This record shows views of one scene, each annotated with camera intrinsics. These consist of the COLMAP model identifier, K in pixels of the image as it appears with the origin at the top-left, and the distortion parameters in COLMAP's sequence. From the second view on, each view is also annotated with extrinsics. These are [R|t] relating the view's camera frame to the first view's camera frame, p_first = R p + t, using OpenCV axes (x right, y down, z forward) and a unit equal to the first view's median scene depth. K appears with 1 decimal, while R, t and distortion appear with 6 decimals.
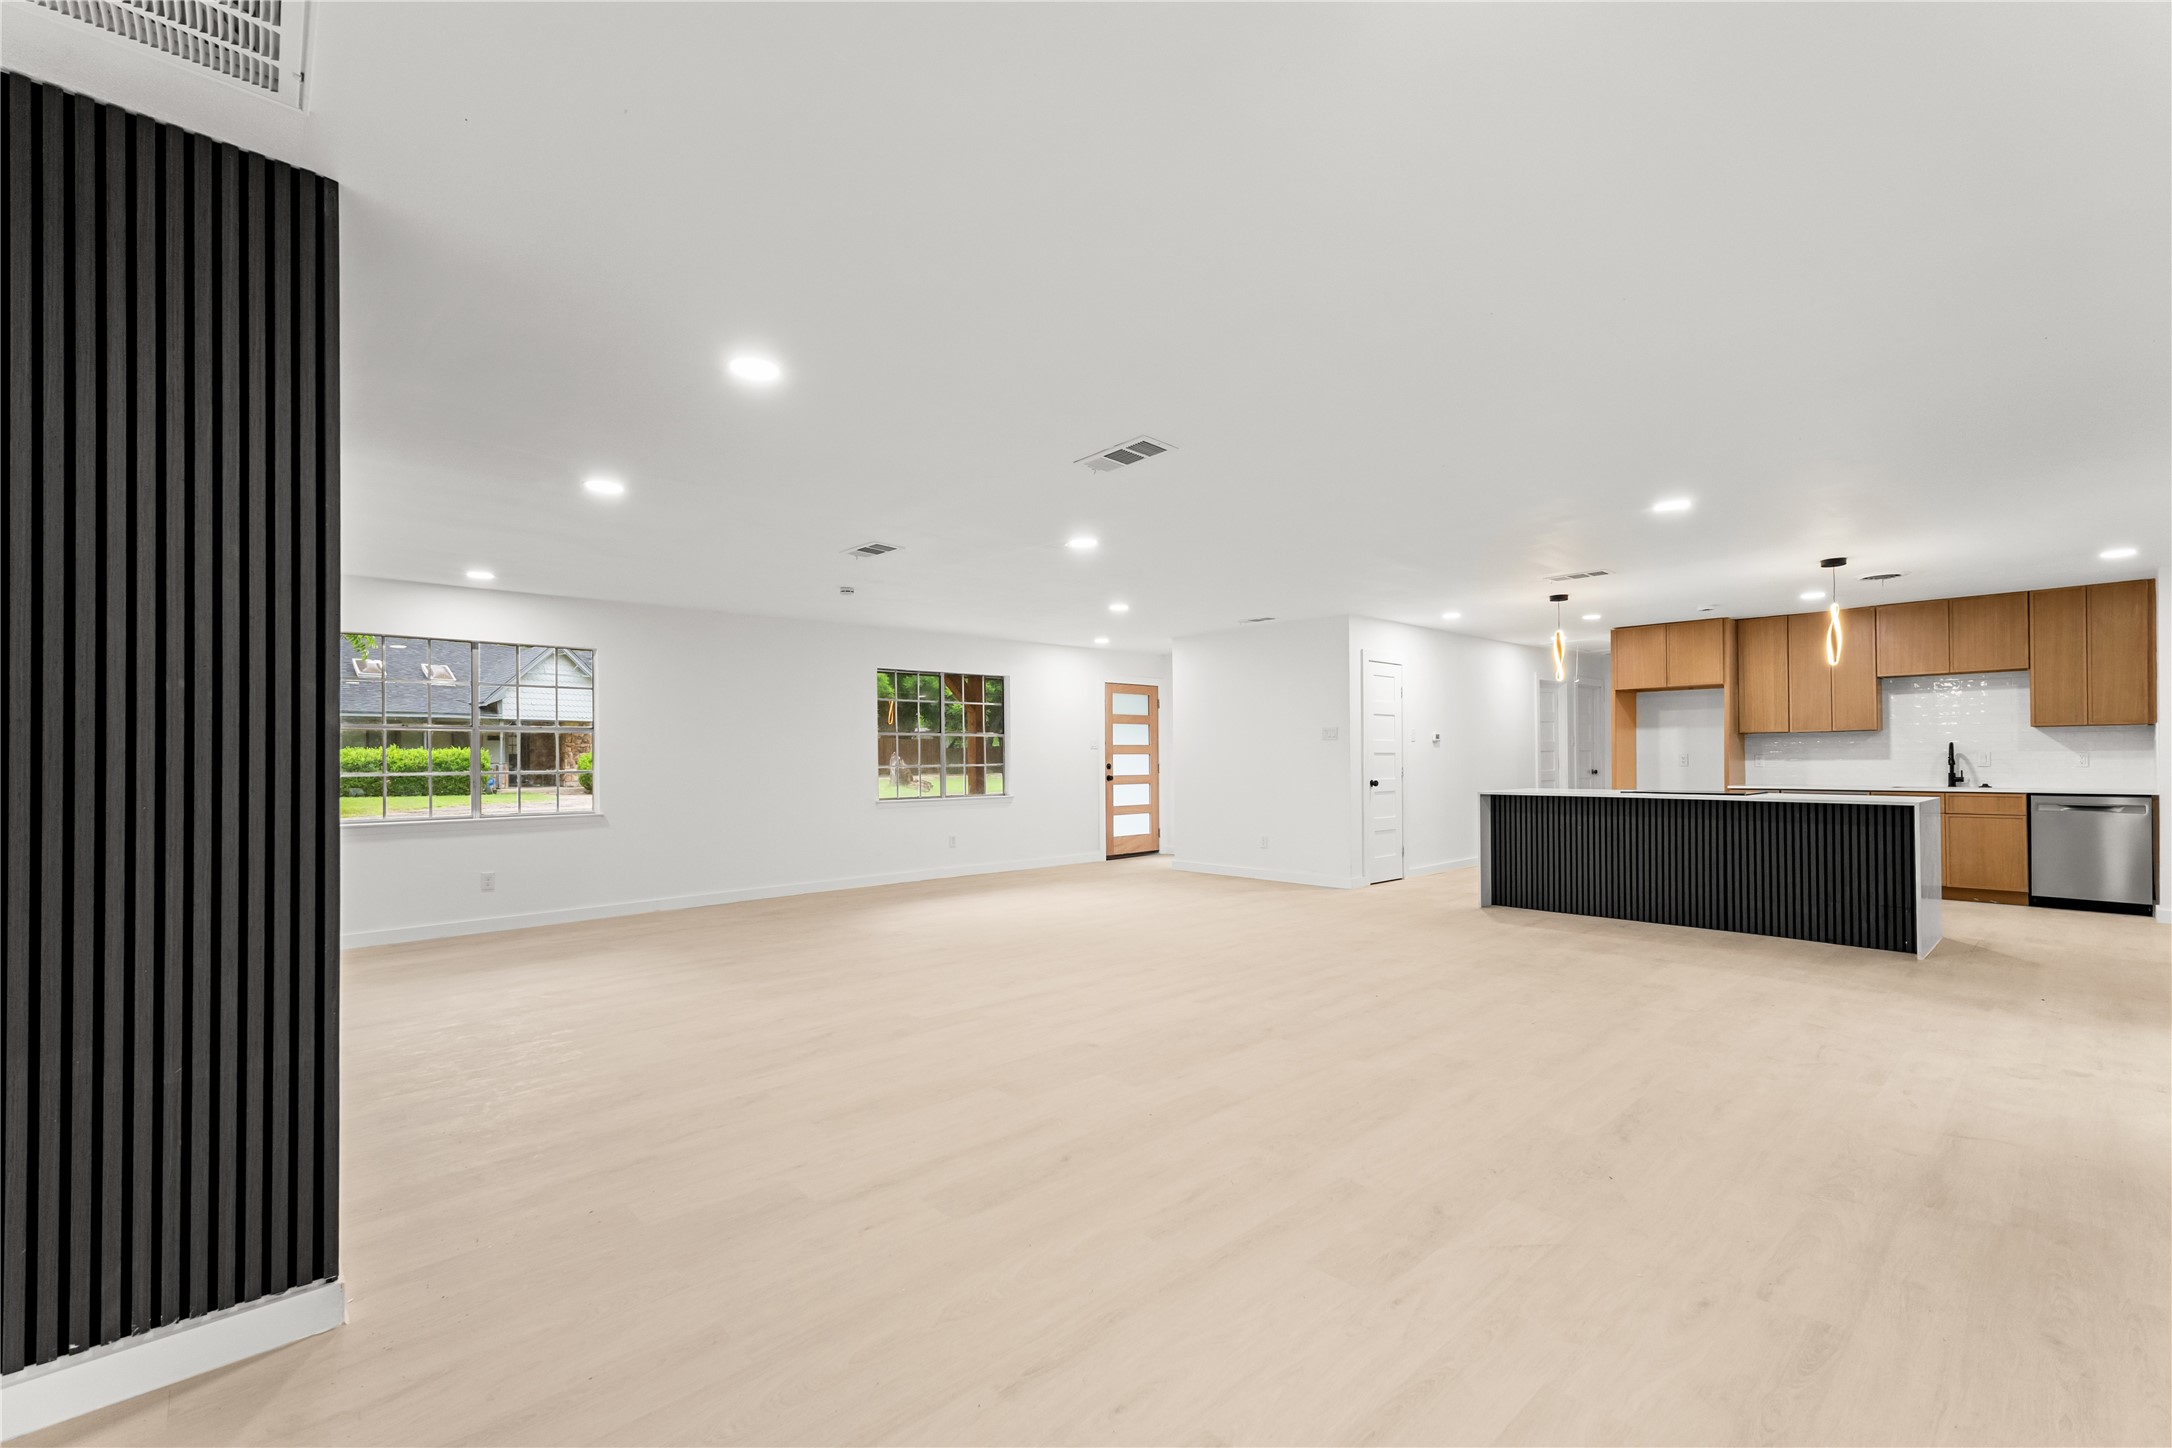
lens RADIAL K [[929.5, 0, 1085.2], [0, 929.5, 771.8], [0, 0, 1]] dist [0.008363, 0.000039]
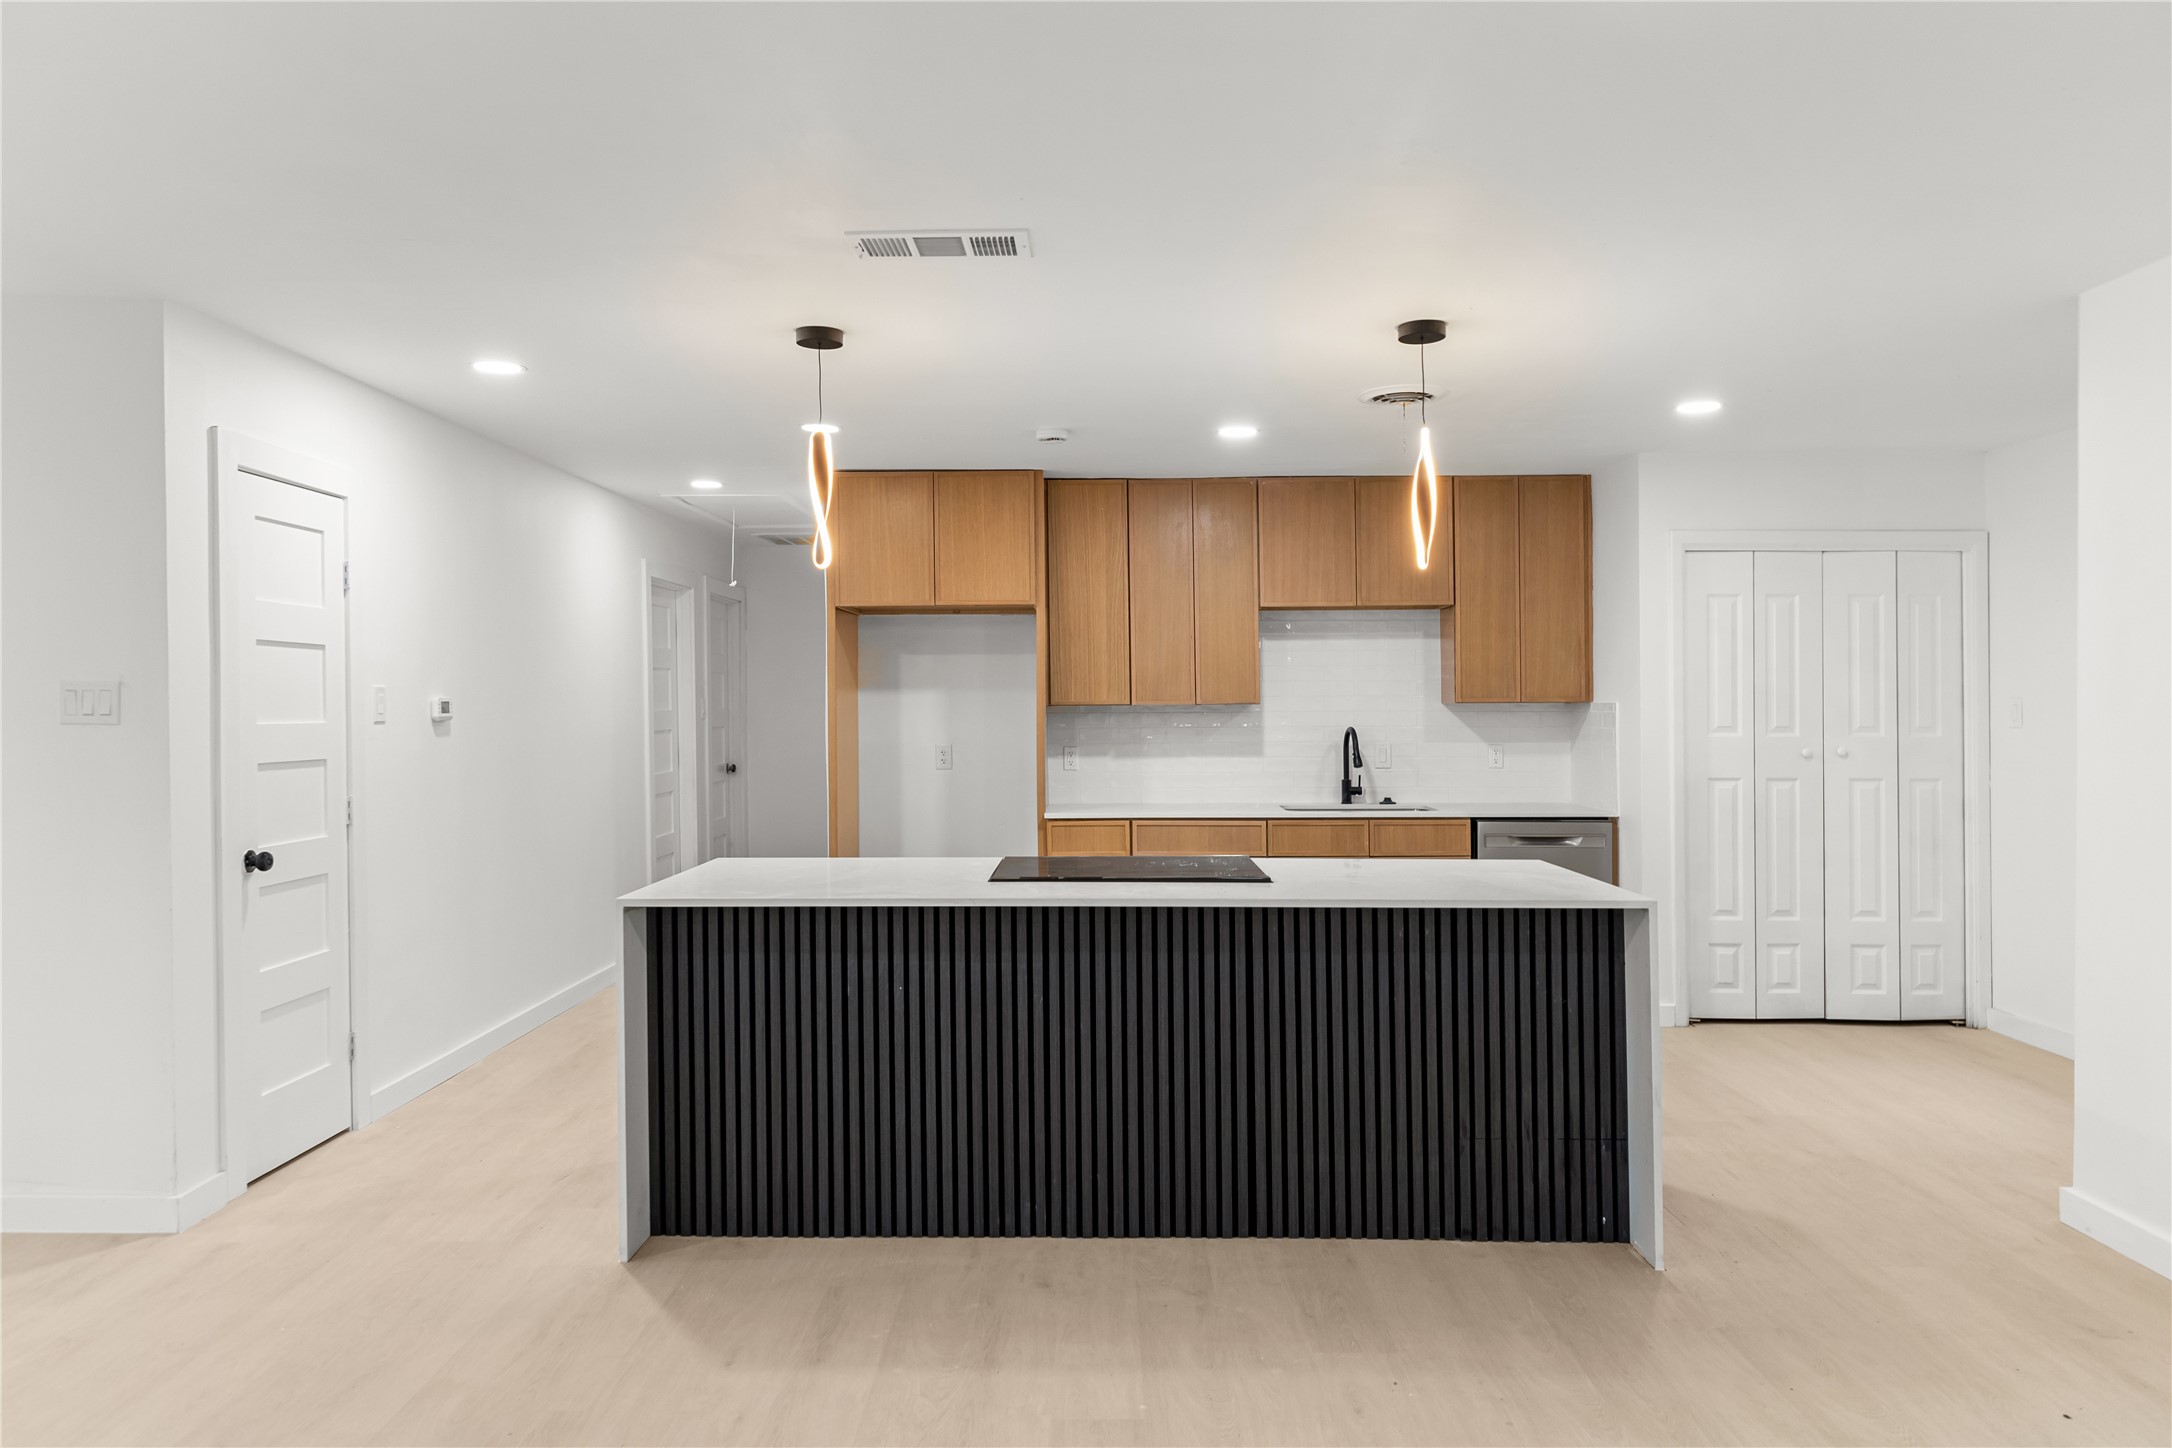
lens RADIAL K [[1466.3, 0, 1075.1], [0, 1466.3, 711.0], [0, 0, 1]] dist [0.000837, -0.001989]
pose [[0.688717, 0.001922, 0.725028, 0.141552], [0.008901, 0.999899, -0.011105, -0.030179], [-0.724976, 0.014102, 0.688630, 0.458351]]
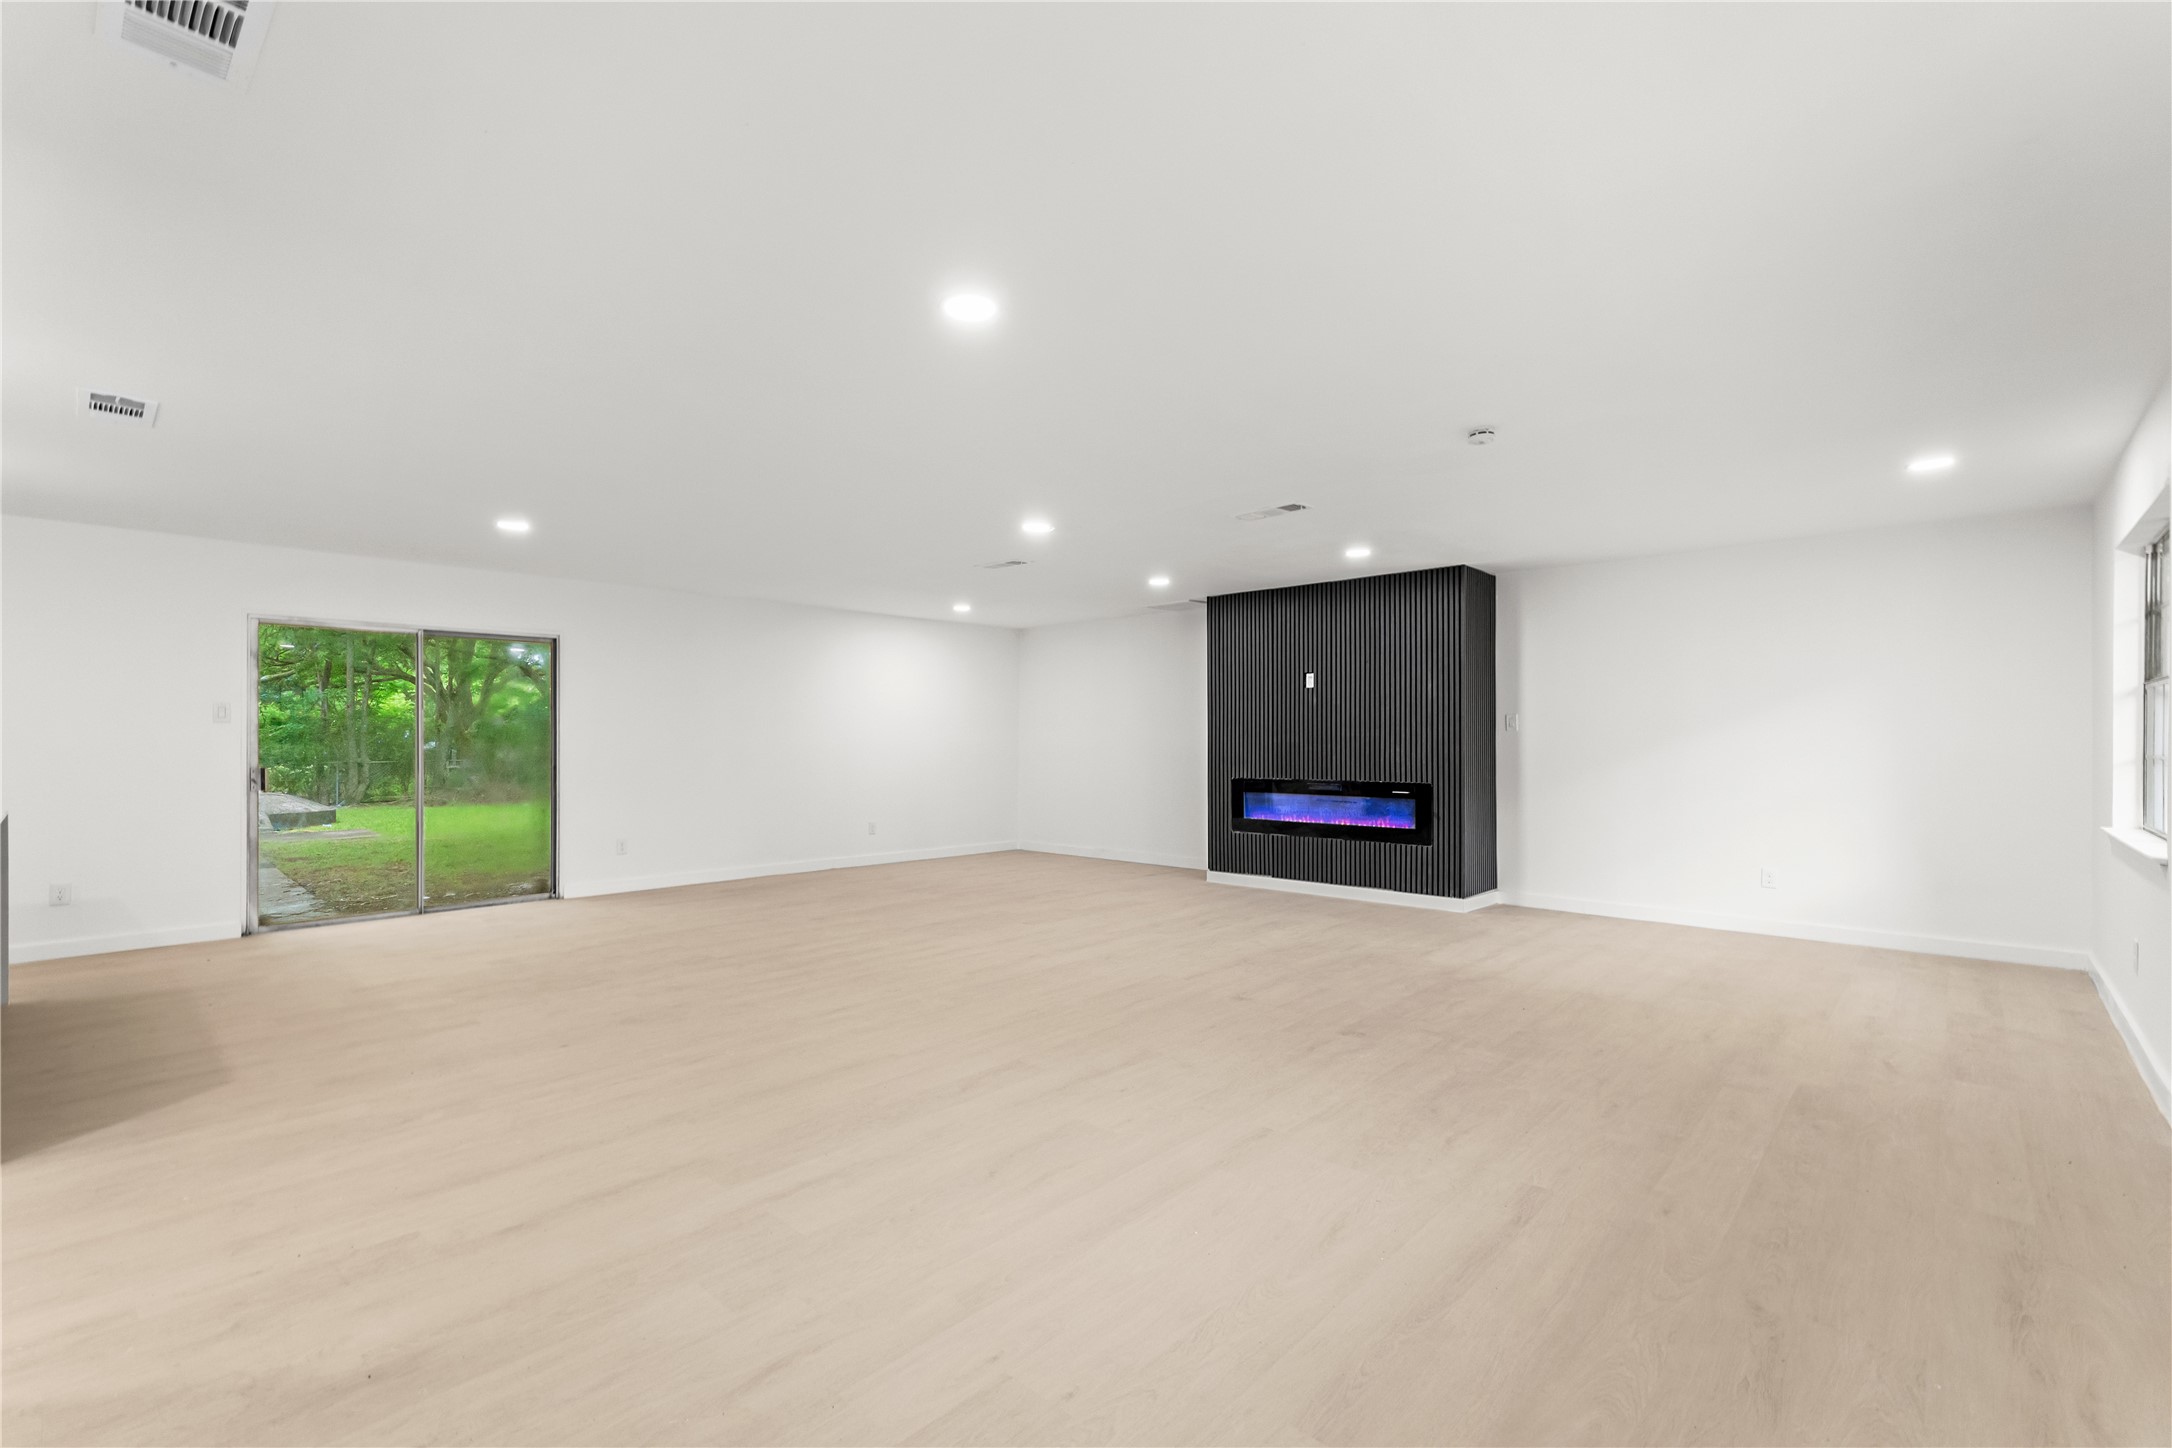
lens RADIAL K [[958.1, 0, 1069.4], [0, 958.1, 713.3], [0, 0, 1]] dist [0.000865, -0.000238]
pose [[-0.996714, 0.008975, -0.080507, 0.025223], [0.010082, 0.999860, -0.013357, -0.018477], [0.080376, -0.014125, -0.996665, 1.196525]]
